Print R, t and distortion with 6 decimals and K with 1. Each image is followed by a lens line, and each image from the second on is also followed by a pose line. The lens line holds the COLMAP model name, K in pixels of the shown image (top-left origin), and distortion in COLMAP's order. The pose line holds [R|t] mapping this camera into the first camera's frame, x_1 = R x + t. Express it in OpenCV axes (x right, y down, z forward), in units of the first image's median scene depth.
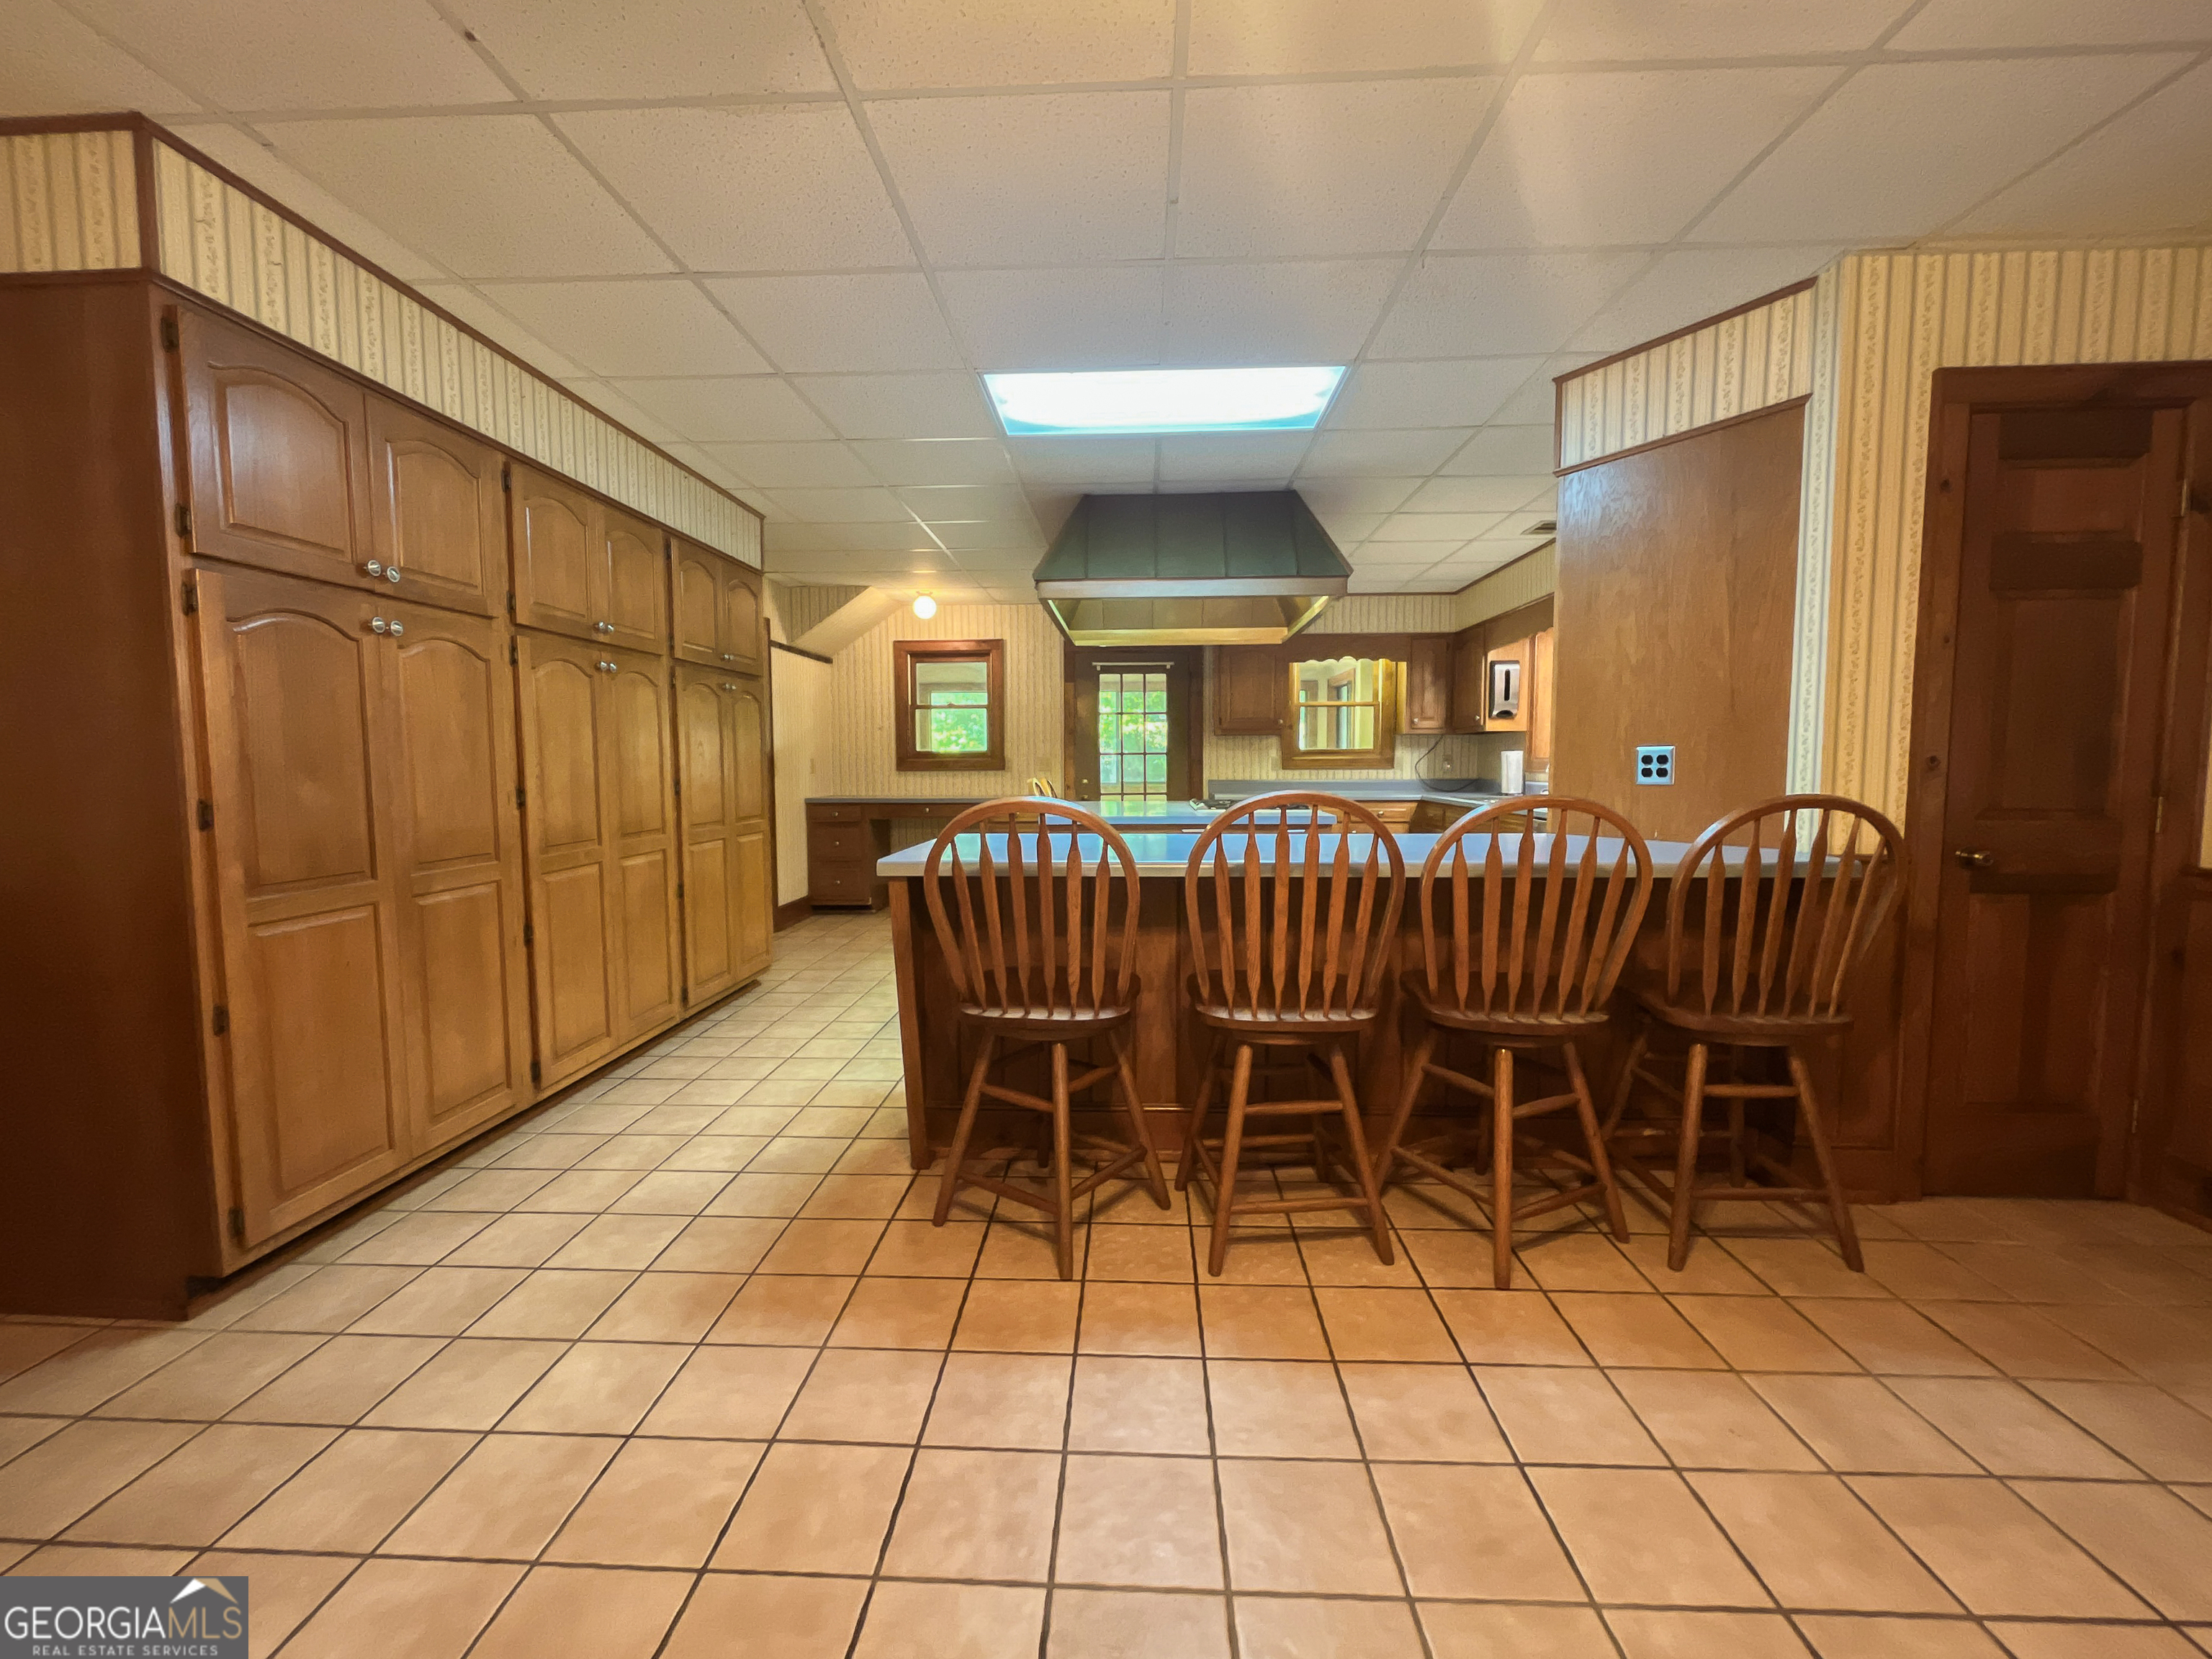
lens RADIAL K [[887.1, 0, 1110.9], [0, 887.1, 823.4], [0, 0, 1]] dist [-0.001123, 0.000583]
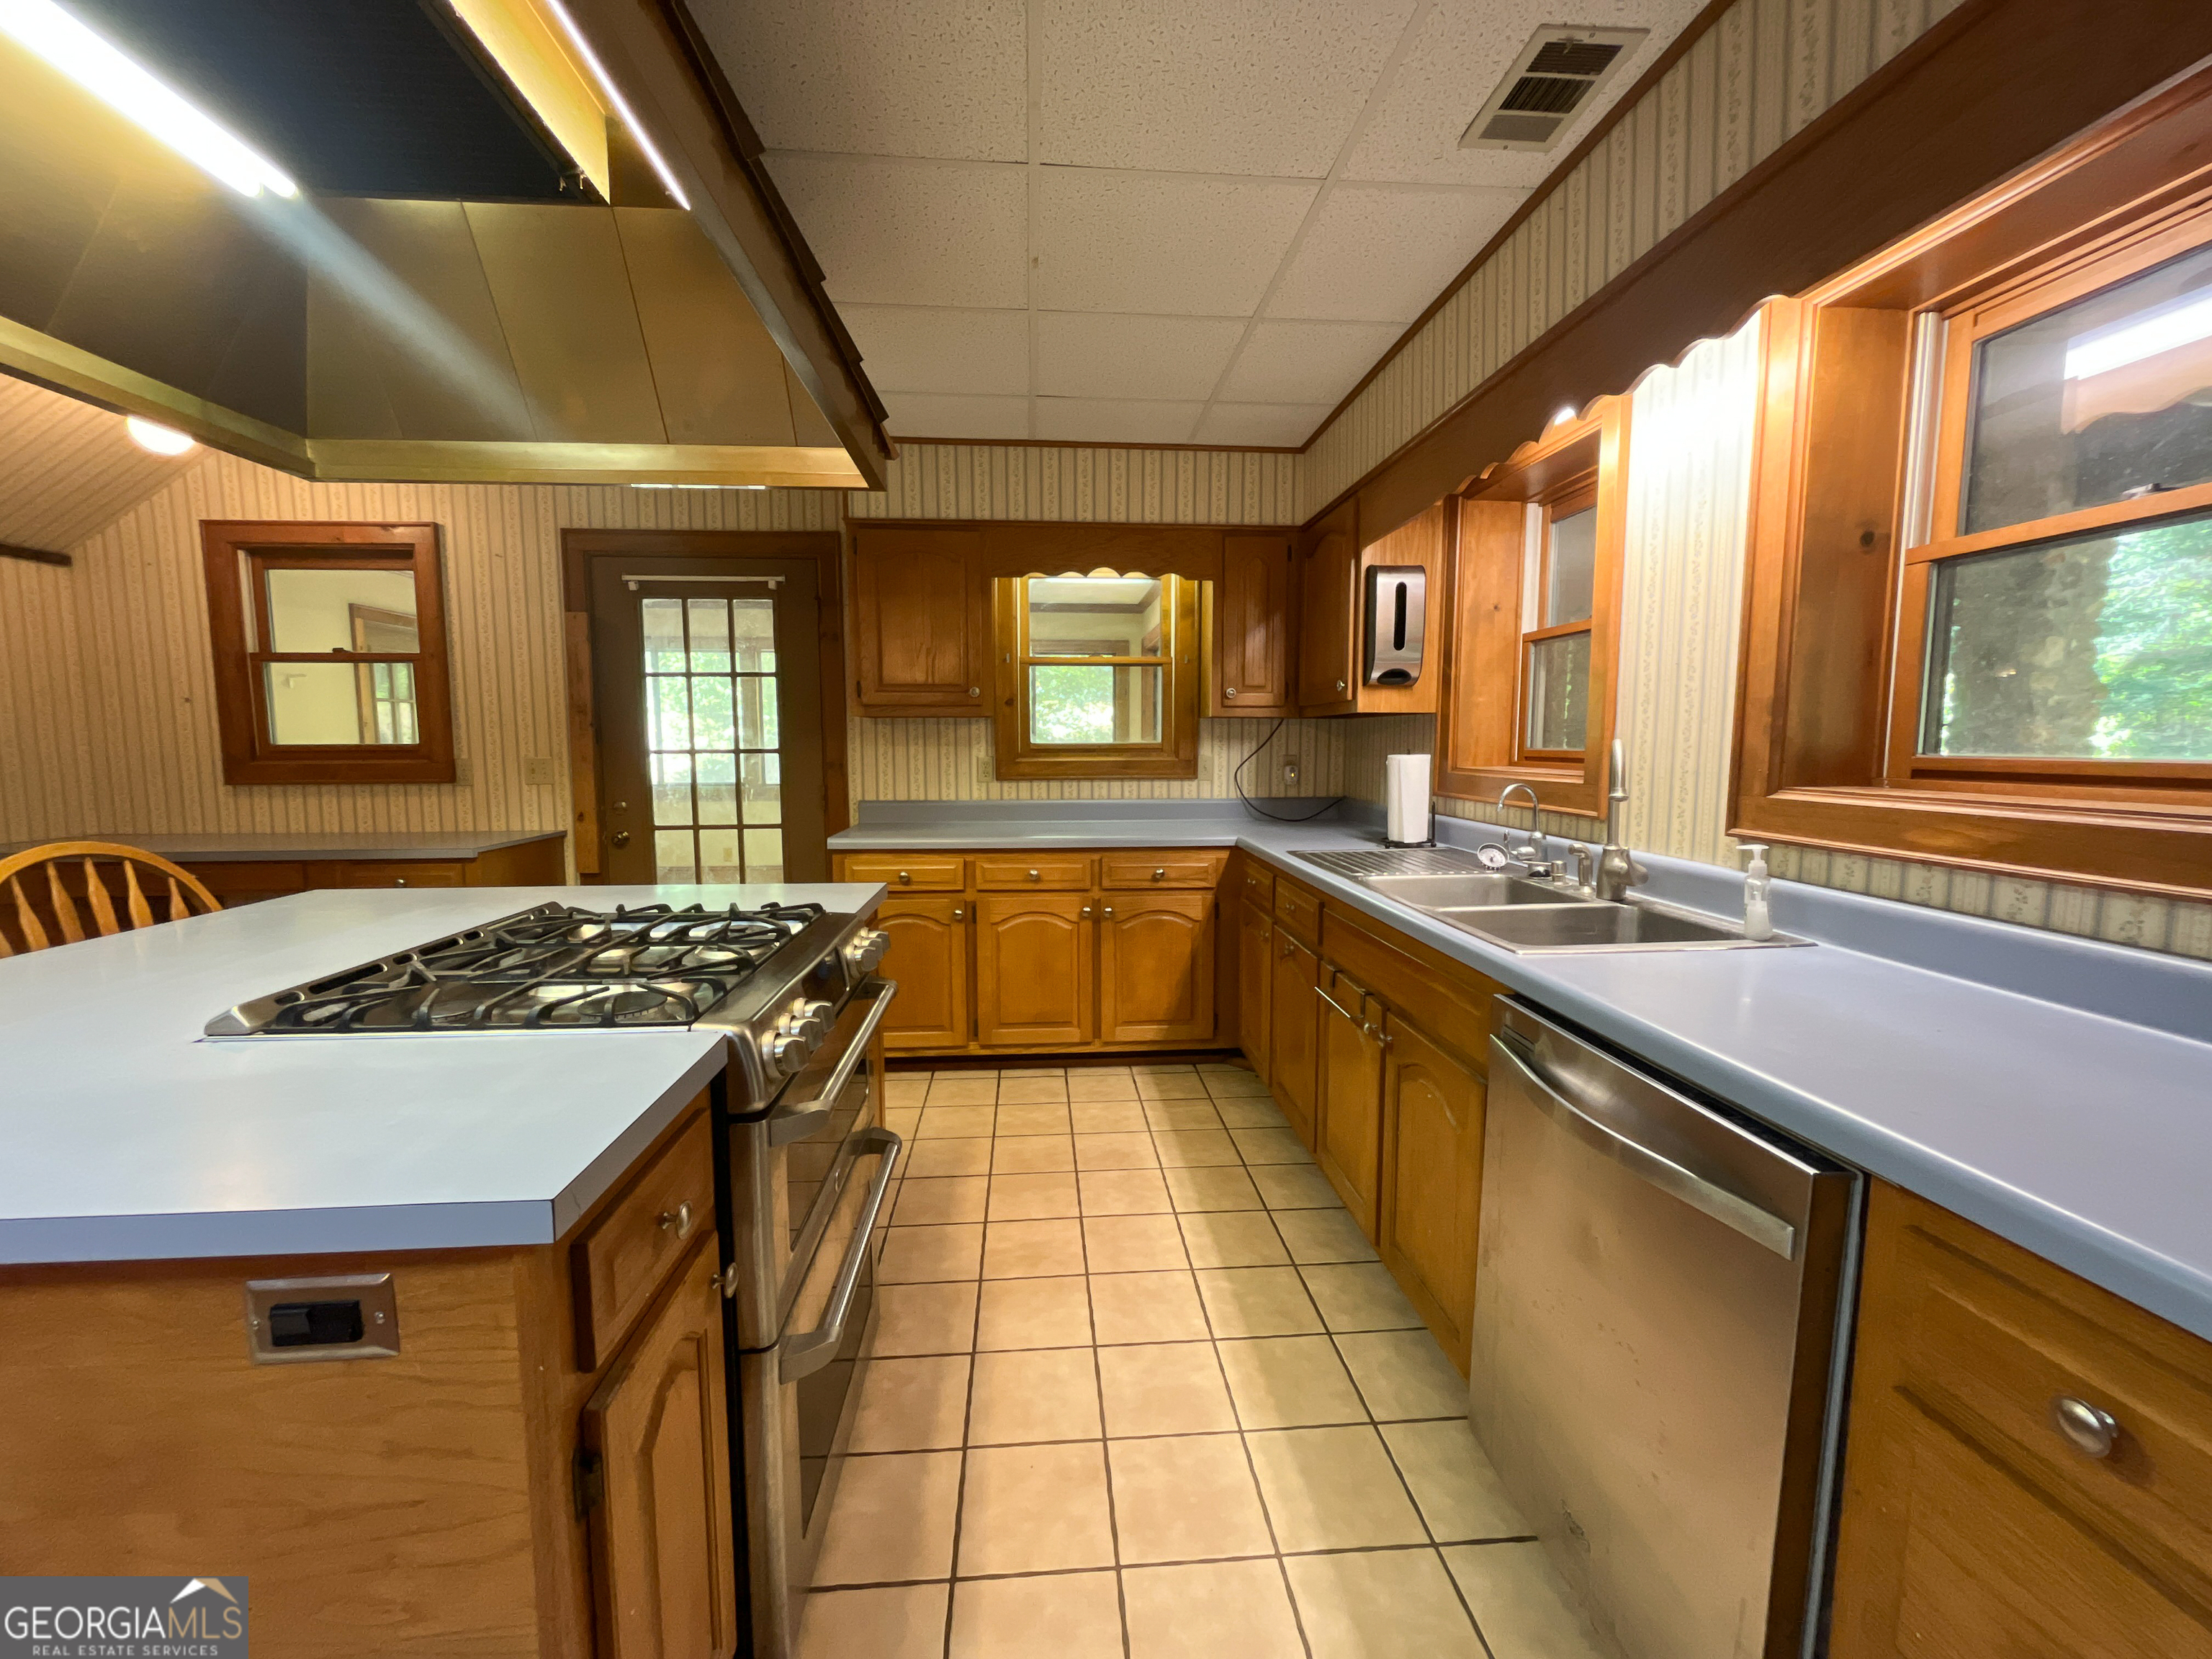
lens RADIAL K [[887.1, 0, 1094.2], [0, 887.1, 827.3], [0, 0, 1]] dist [-0.001123, 0.000583]
pose [[0.994248, -0.006327, 0.106917, 0.195217], [0.004113, 0.999773, 0.020917, -0.044044], [-0.107026, -0.020357, 0.994048, 0.455995]]
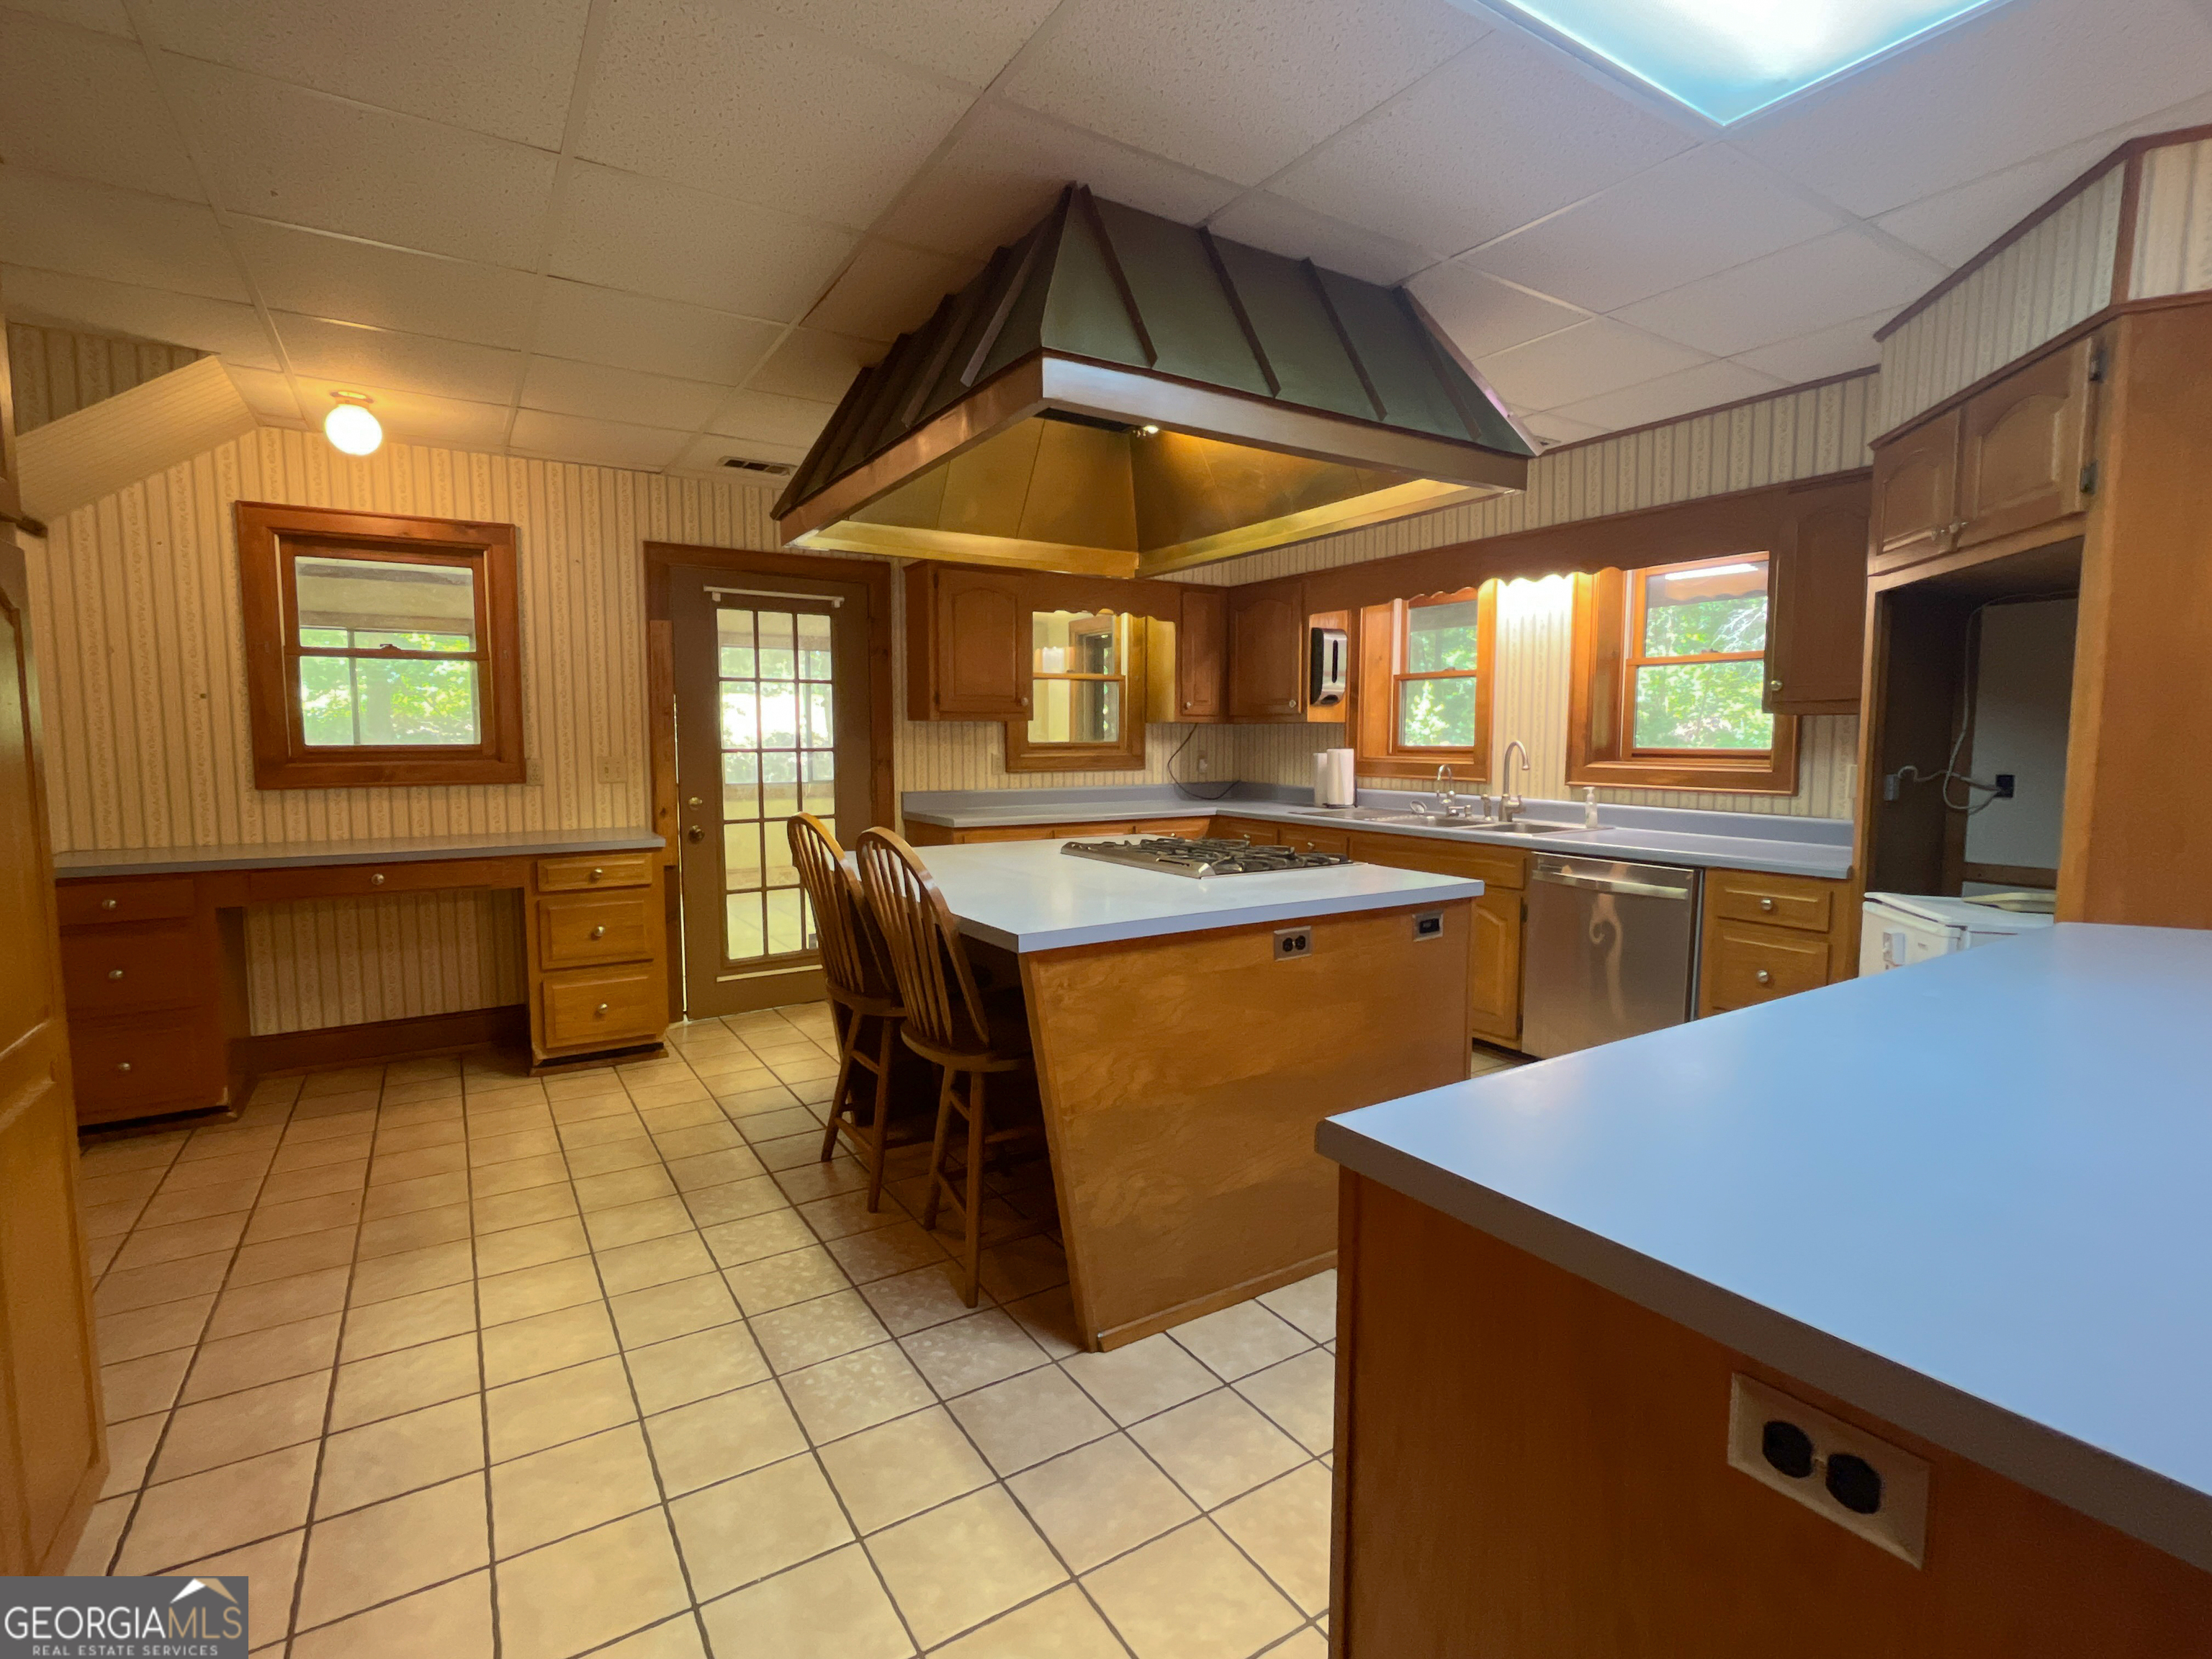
lens RADIAL K [[1040.7, 0, 1101.9], [0, 1040.7, 823.1], [0, 0, 1]] dist [-0.001625, 0.000016]
pose [[0.829291, -0.041985, 0.557238, -0.181761], [0.038867, 0.999092, 0.017434, -0.034846], [-0.557464, 0.007200, 0.830170, 0.320346]]
